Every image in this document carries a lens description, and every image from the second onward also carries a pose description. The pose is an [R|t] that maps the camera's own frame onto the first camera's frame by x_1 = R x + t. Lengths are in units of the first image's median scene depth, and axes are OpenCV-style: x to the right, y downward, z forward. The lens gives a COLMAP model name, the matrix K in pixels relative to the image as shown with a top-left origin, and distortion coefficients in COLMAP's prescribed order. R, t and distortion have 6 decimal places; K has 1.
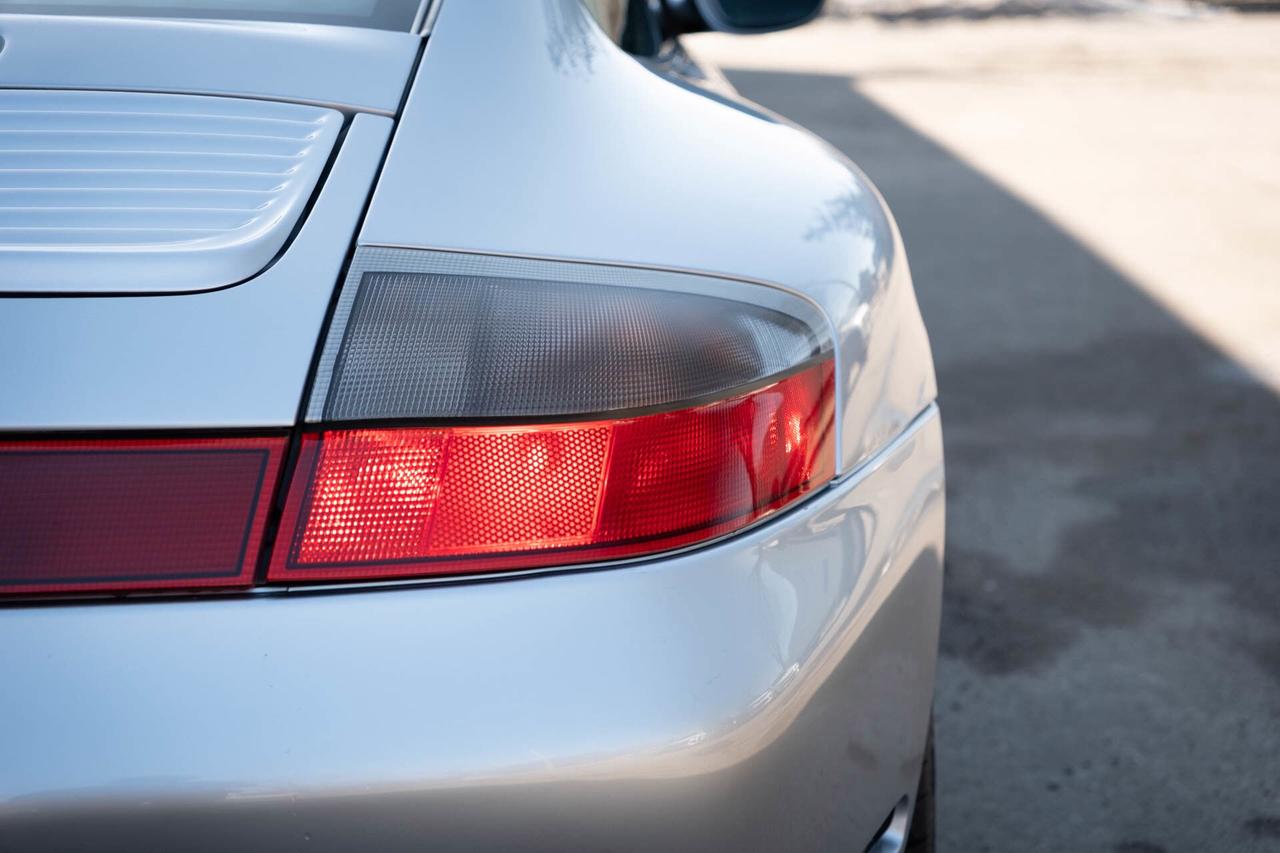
lens RADIAL K [[2745.4, 0, 640.0], [0, 2745.4, 426.5], [0, 0, 1]] dist [0.038313, 0.195344]
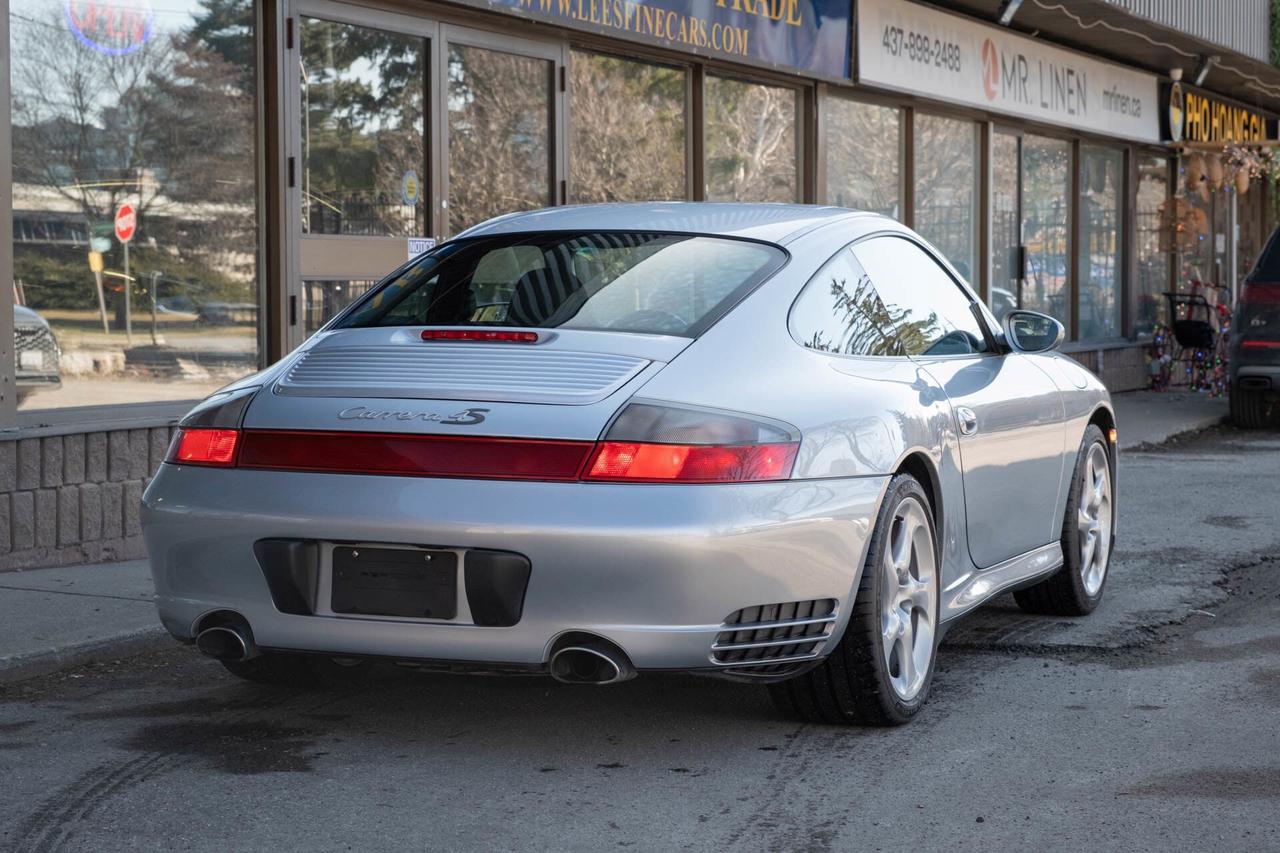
lens RADIAL K [[2789.9, 0, 640.0], [0, 2789.9, 426.5], [0, 0, 1]] dist [0.021780, 0.135802]
pose [[0.924059, 0.039374, -0.380217, 1.191001], [-0.083734, 0.991373, -0.100840, 0.311985], [0.372967, 0.125019, 0.919384, -2.122151]]
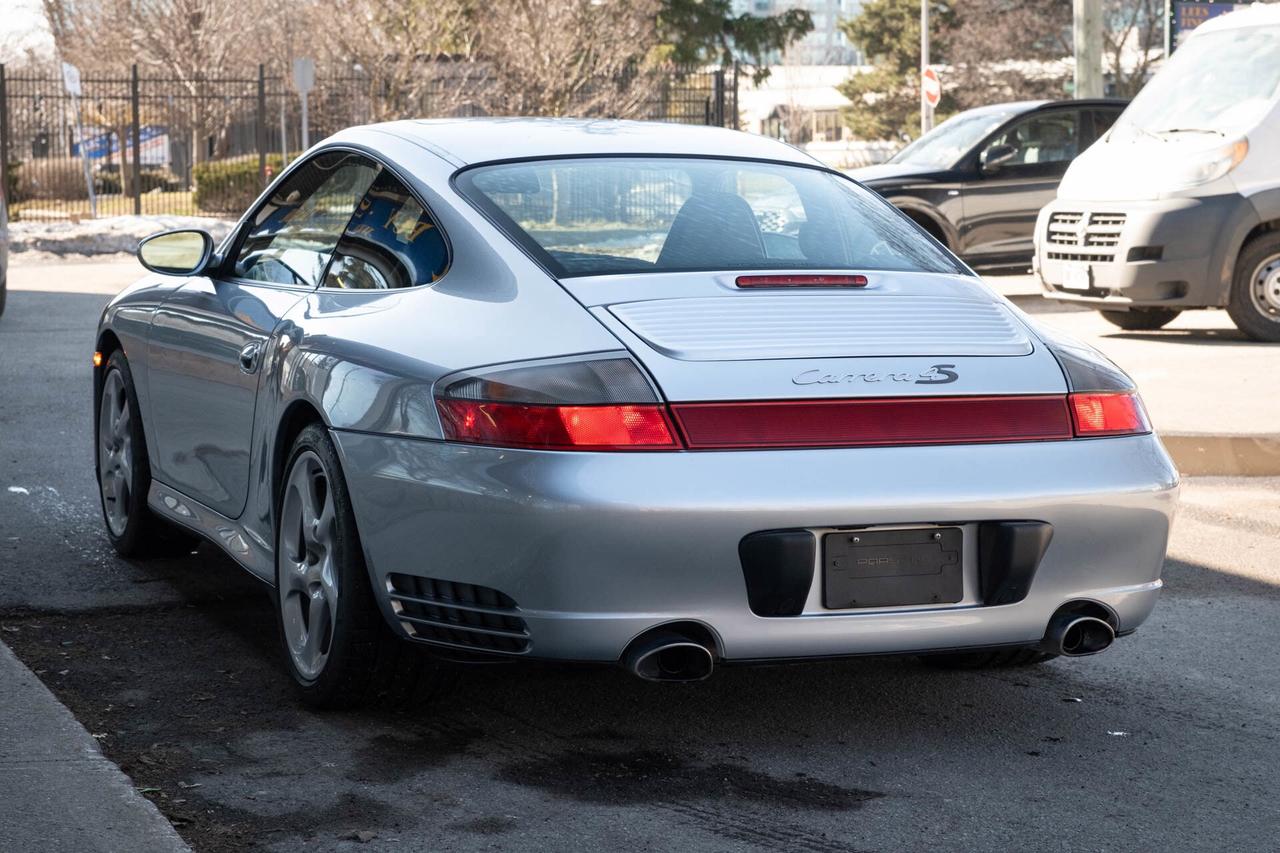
lens RADIAL K [[2745.4, 0, 640.0], [0, 2745.4, 426.5], [0, 0, 1]] dist [0.038313, 0.195344]
pose [[0.938478, -0.012982, 0.345095, -1.596876], [0.040166, 0.996614, -0.071741, 0.233168], [-0.342995, 0.081188, 0.935822, -1.758152]]
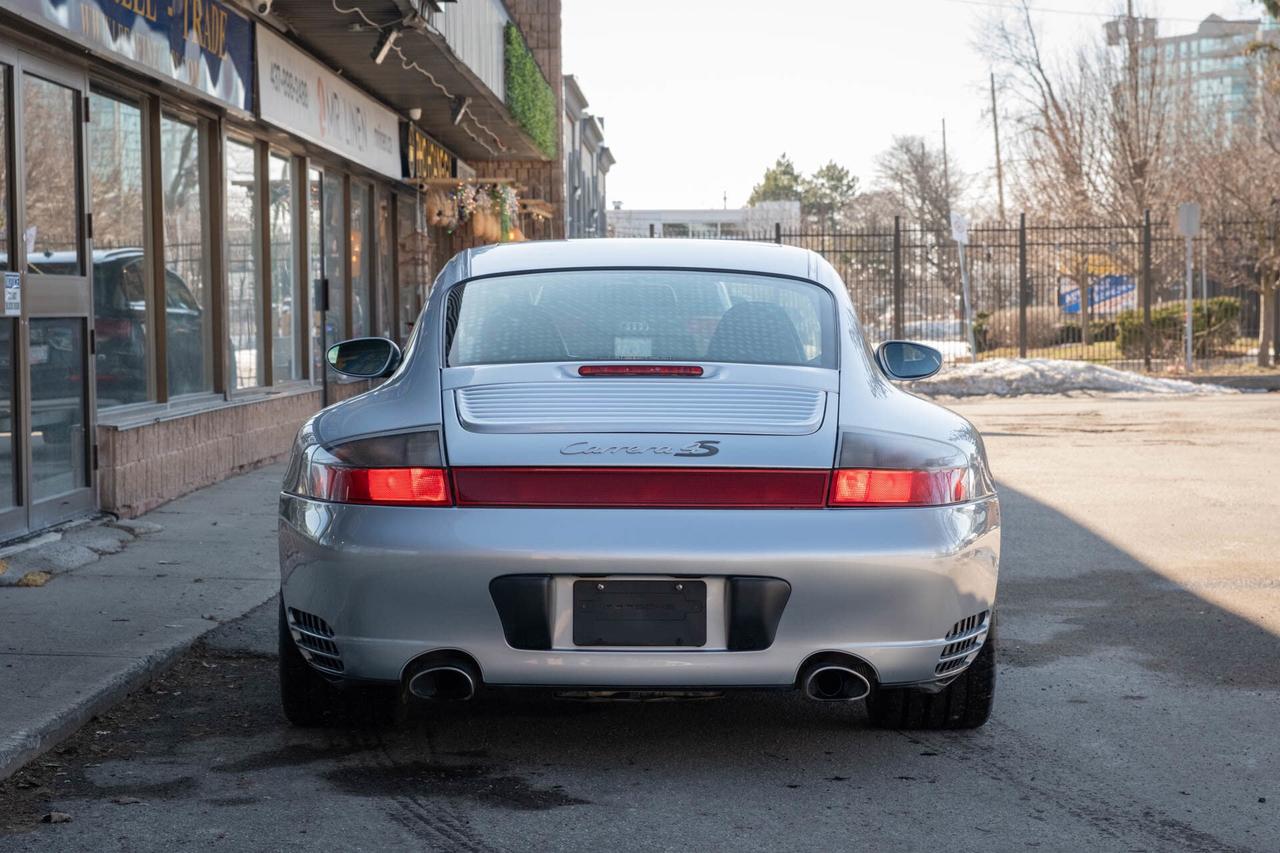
lens RADIAL K [[2745.4, 0, 640.0], [0, 2745.4, 426.5], [0, 0, 1]] dist [0.038313, 0.195344]
pose [[0.999819, 0.015499, -0.011004, -0.315570], [-0.016799, 0.991361, -0.130080, 0.395583], [0.008893, 0.130241, 0.991442, -2.492524]]
